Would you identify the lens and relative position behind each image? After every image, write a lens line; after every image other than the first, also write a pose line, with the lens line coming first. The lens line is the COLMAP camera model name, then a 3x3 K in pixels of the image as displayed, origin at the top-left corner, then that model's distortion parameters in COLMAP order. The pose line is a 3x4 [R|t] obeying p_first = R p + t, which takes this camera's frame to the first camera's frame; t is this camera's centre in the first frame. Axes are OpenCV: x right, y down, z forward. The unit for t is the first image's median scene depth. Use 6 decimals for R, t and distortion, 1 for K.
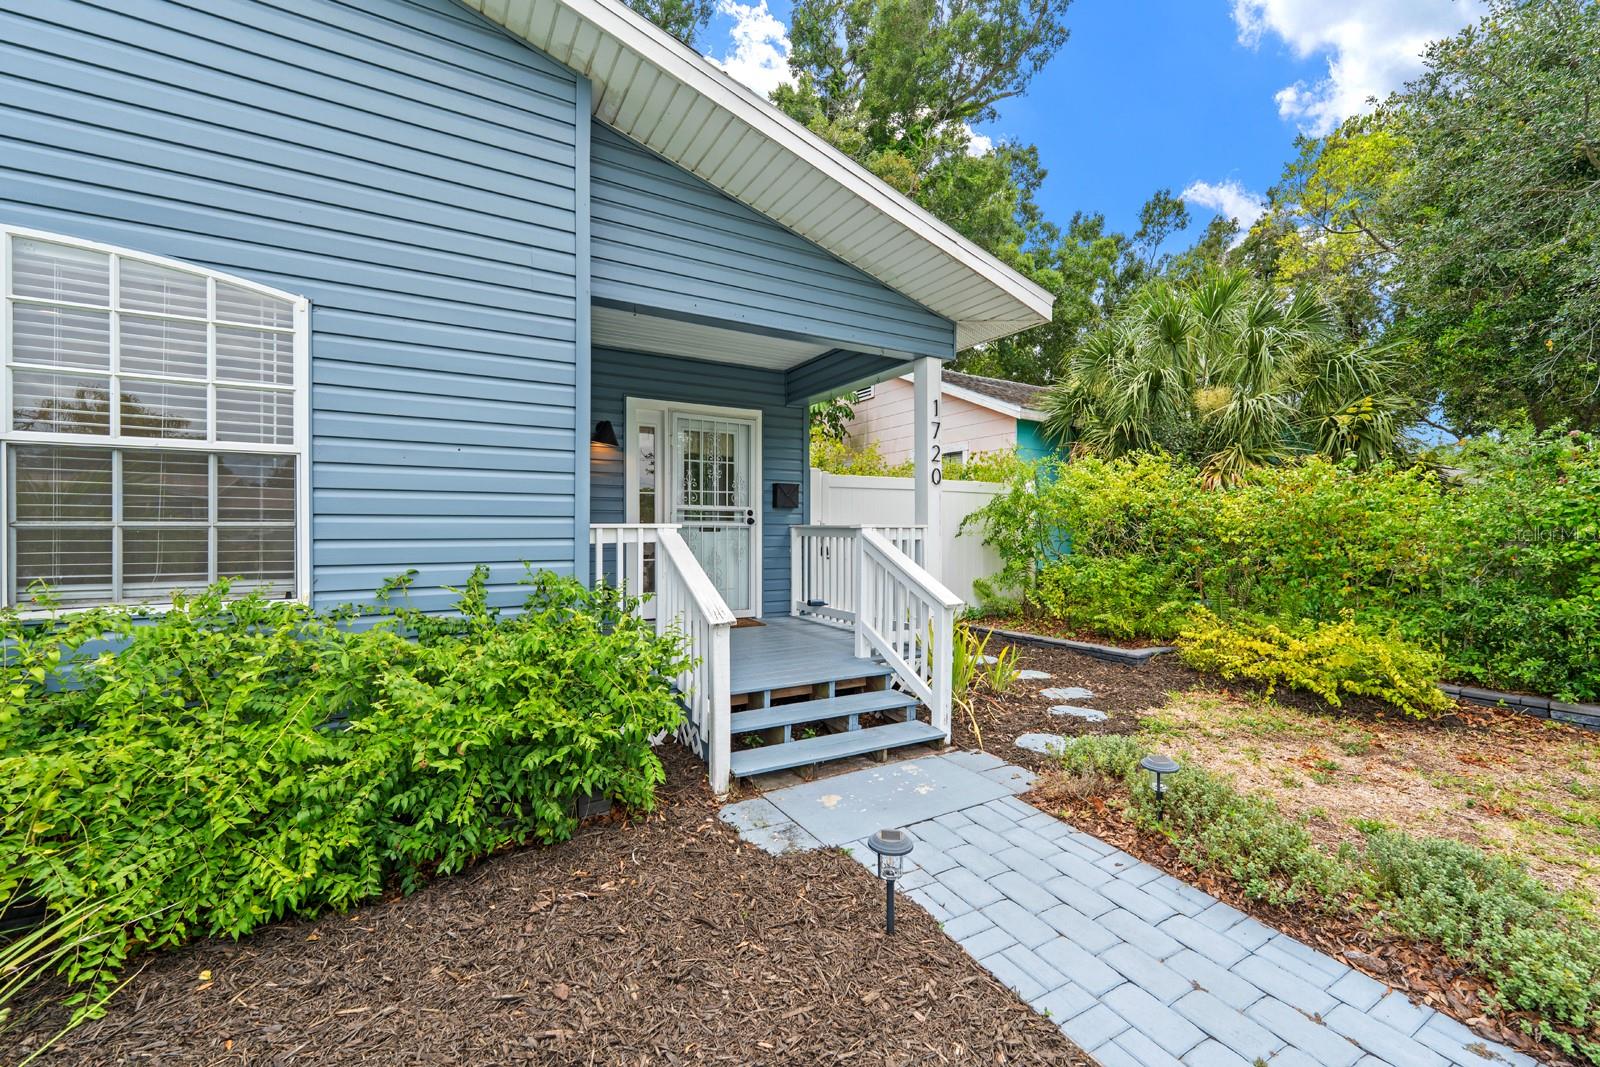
lens RADIAL K [[650.4, 0, 800.0], [0, 650.4, 533.5], [0, 0, 1]] dist [0.000507, -0.000007]
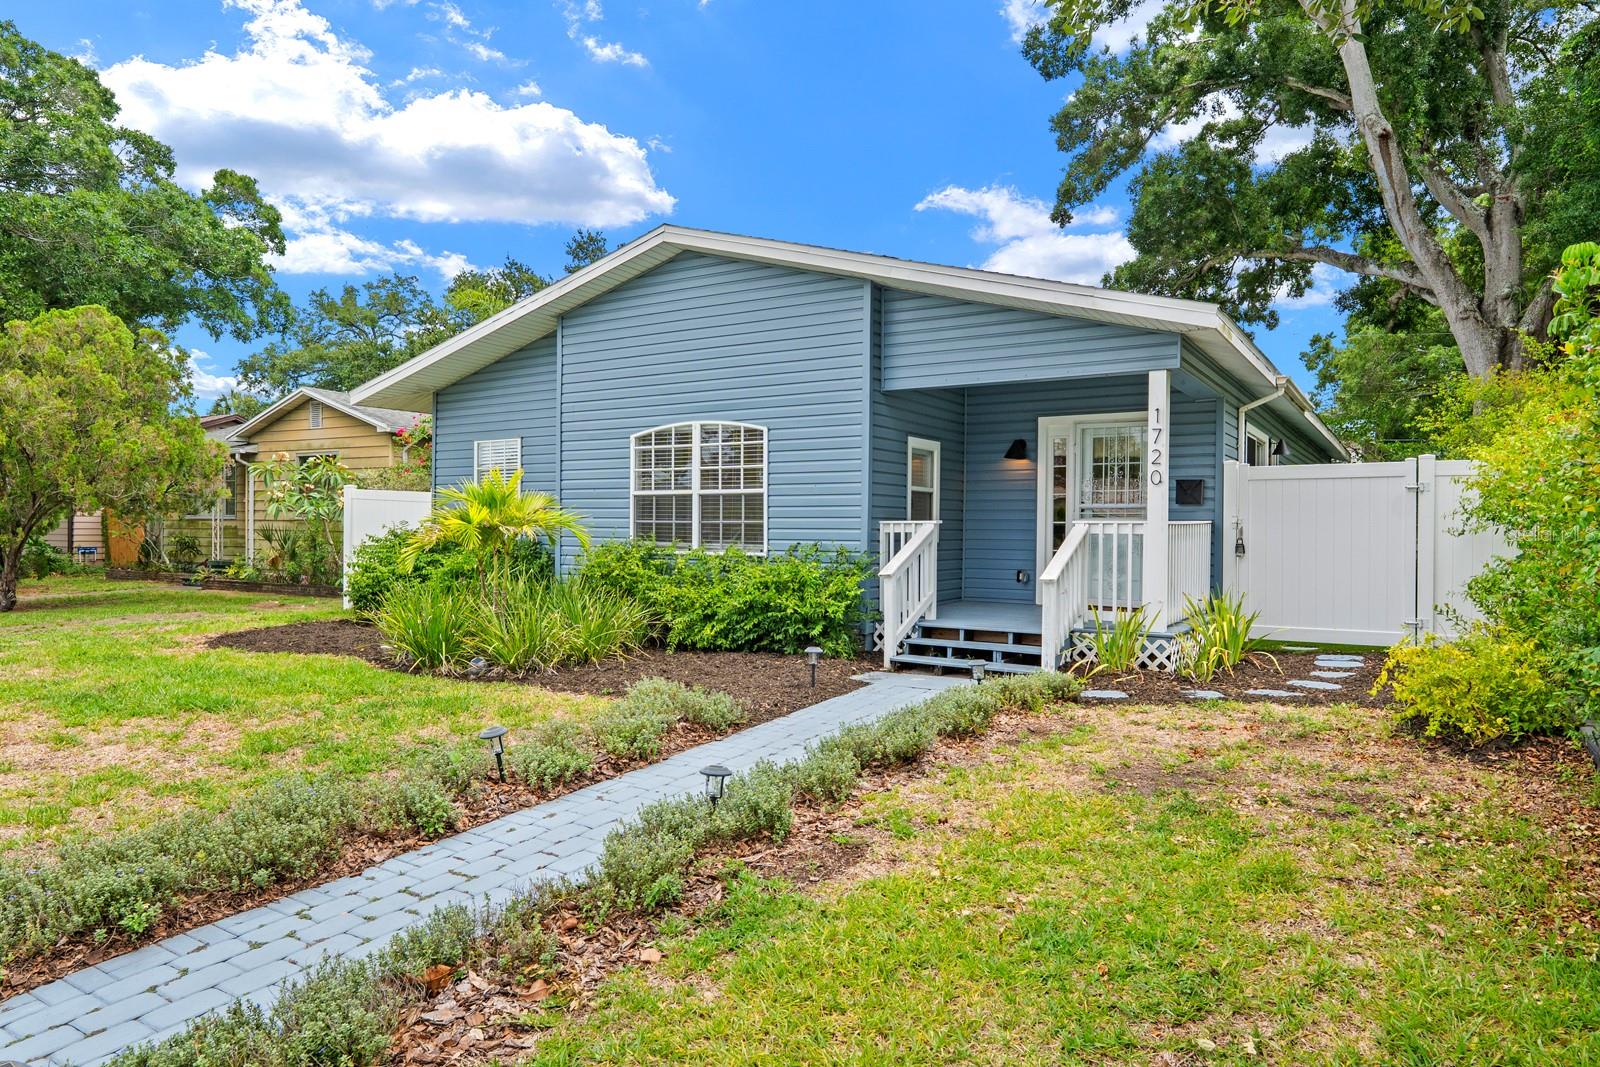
lens RADIAL K [[991.4, 0, 800.0], [0, 991.4, 533.5], [0, 0, 1]] dist [0.000231, 0.000386]
pose [[0.456220, 0.009275, -0.889819, 1.922470], [-0.009029, 0.999942, 0.005794, 0.005498], [0.889821, 0.005391, 0.456277, -0.415081]]
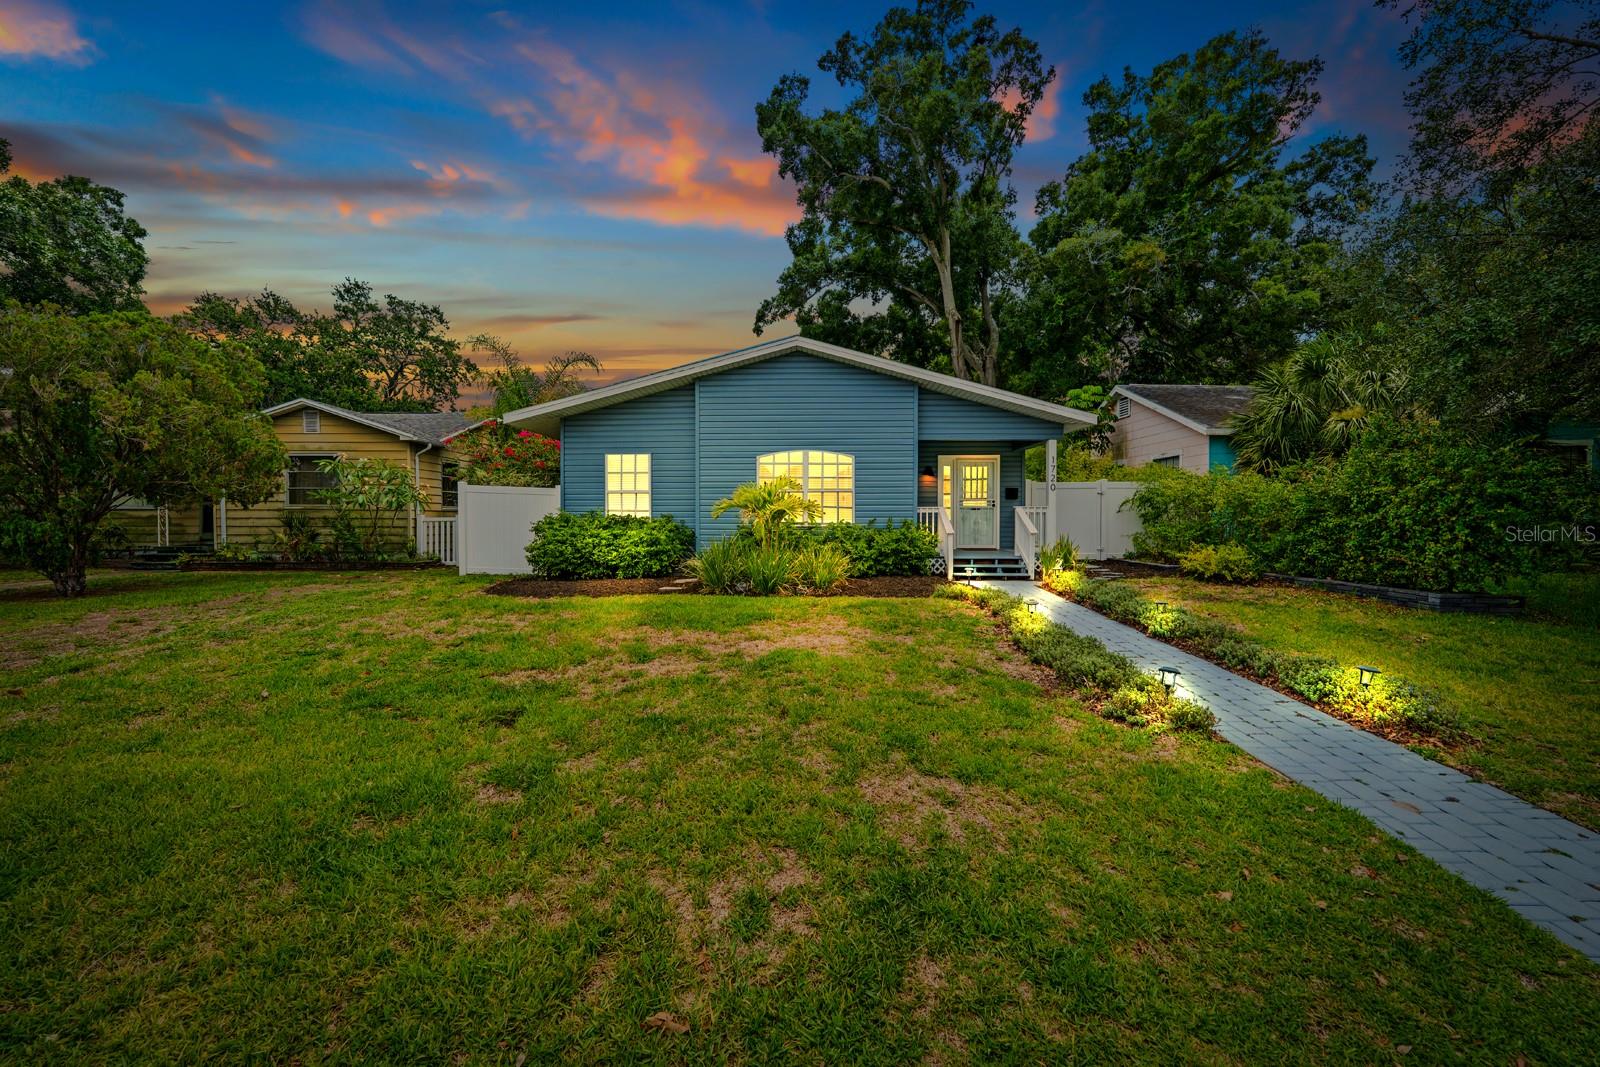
lens RADIAL K [[650.4, 0, 800.0], [0, 650.4, 533.5], [0, 0, 1]] dist [0.000507, -0.000007]
pose [[0.854524, 0.012037, -0.519272, 0.914571], [0.000108, 0.999727, 0.023352, 0.044814], [0.519411, -0.020011, 0.854290, -2.224701]]
